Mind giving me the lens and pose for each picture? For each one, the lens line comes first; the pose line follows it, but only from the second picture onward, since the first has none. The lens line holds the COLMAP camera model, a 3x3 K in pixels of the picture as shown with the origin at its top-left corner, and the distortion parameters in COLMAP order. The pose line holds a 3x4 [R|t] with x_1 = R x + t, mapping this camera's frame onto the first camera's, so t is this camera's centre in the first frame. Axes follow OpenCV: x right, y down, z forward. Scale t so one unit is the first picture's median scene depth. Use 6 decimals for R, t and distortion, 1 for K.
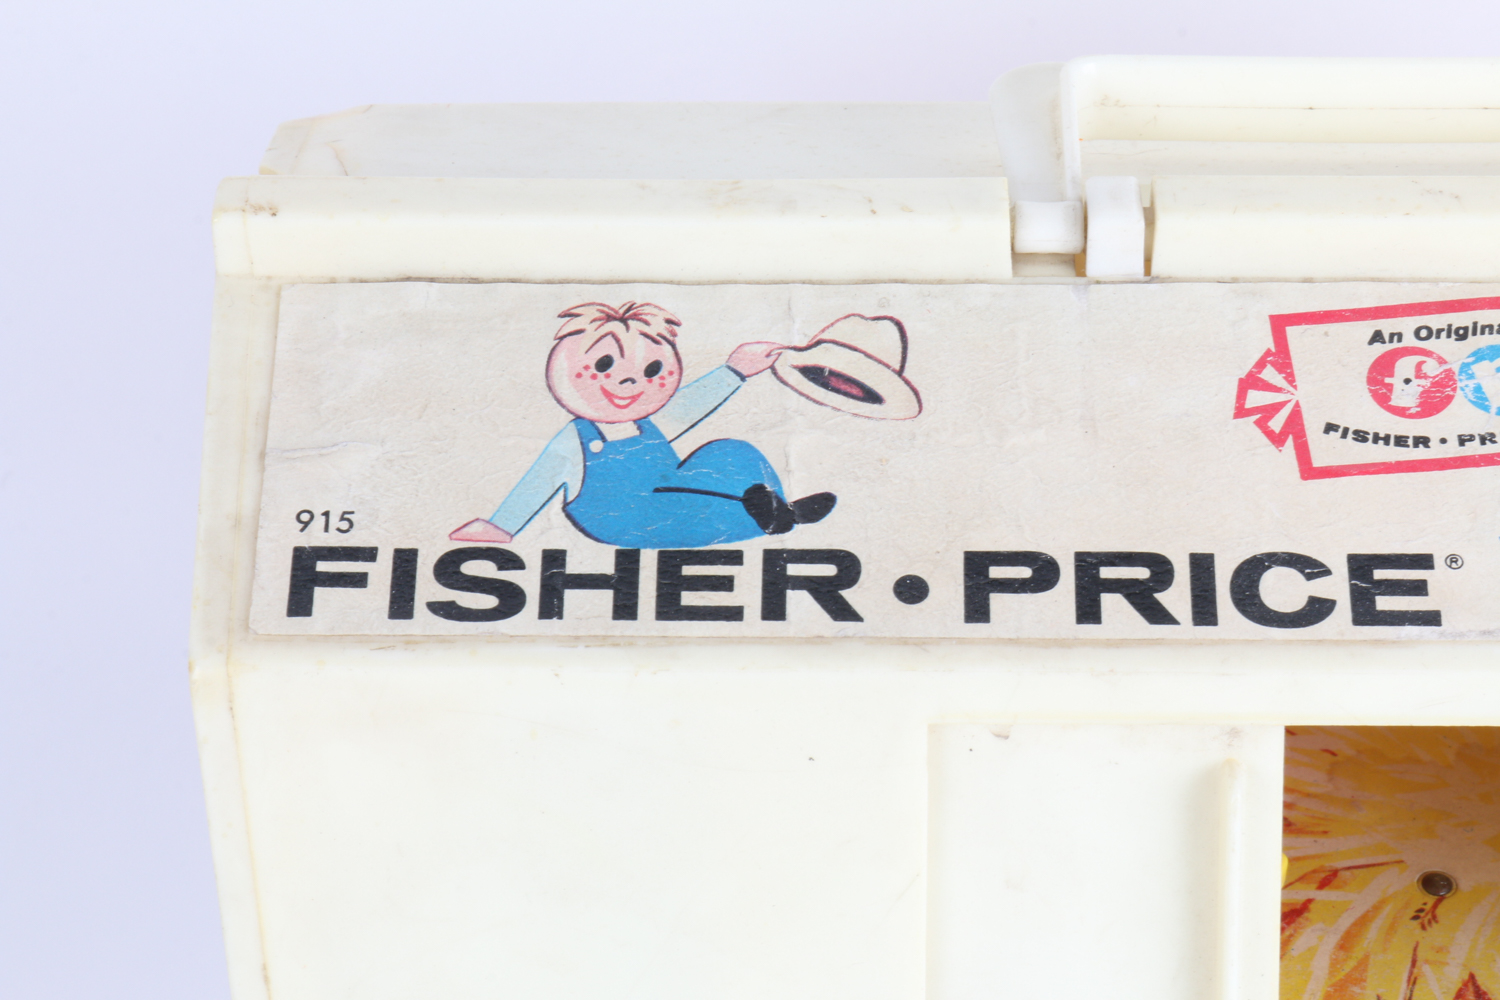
lens RADIAL K [[4356.2, 0, 762.5], [0, 4356.2, 494.0], [0, 0, 1]] dist [0.067589, 0.000000]
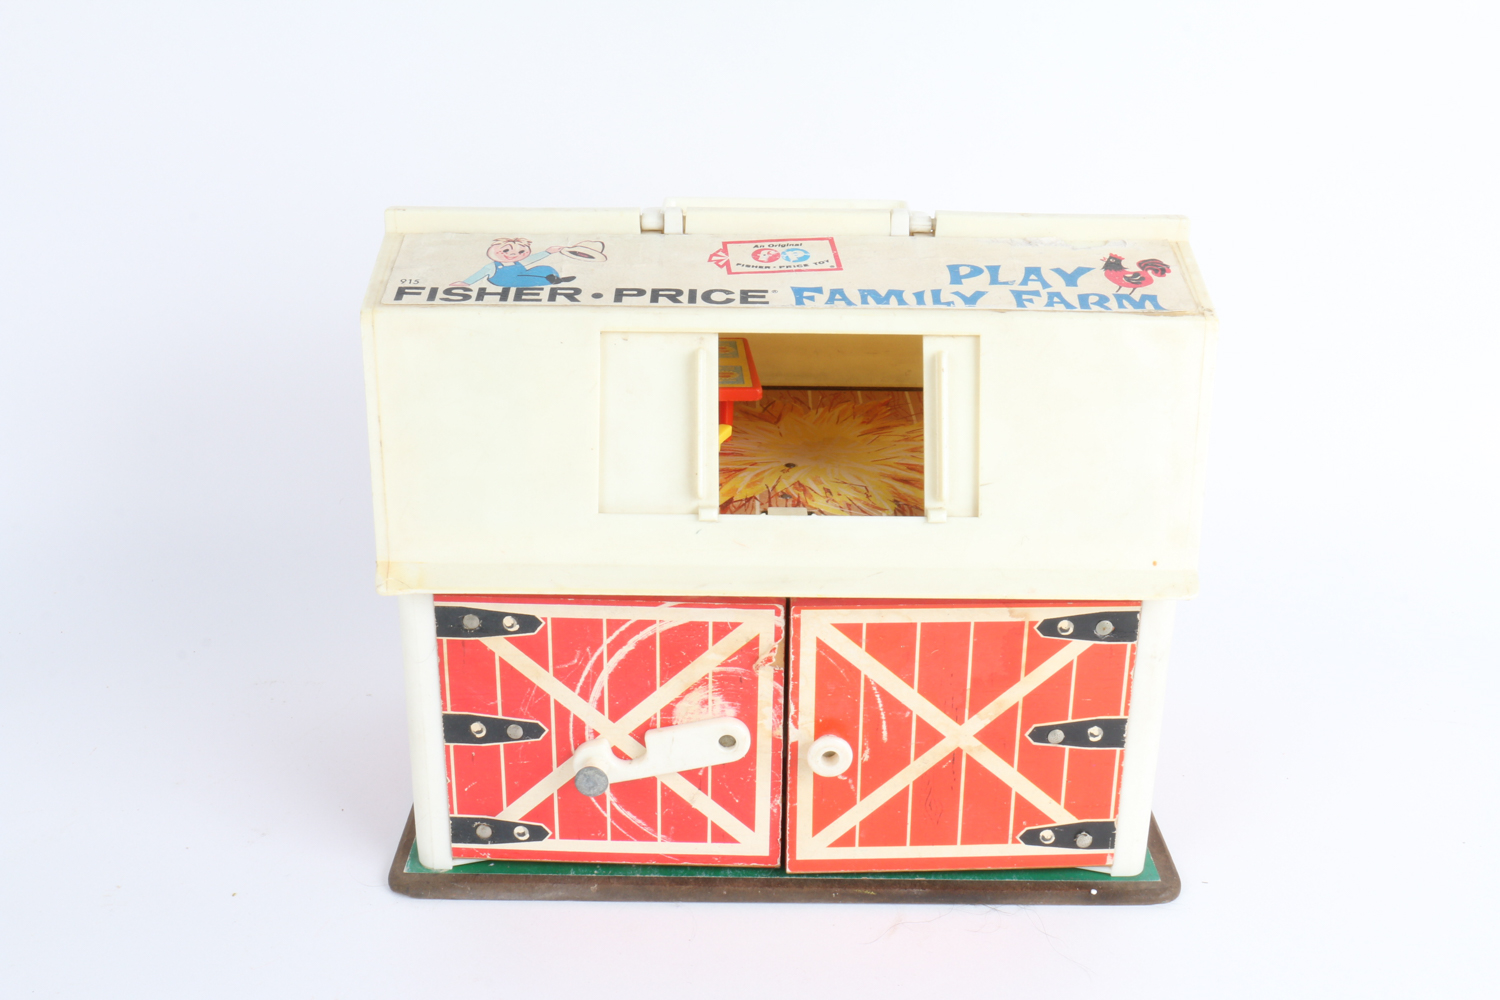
lens RADIAL K [[1672.5, 0, 744.0], [0, 1672.5, 457.9], [0, 0, 1]] dist [-0.122039, 0.000000]
pose [[0.999798, 0.012459, 0.015792, 0.118134], [-0.006835, 0.948797, -0.315812, 0.491573], [-0.018918, 0.315640, 0.948690, -0.078270]]
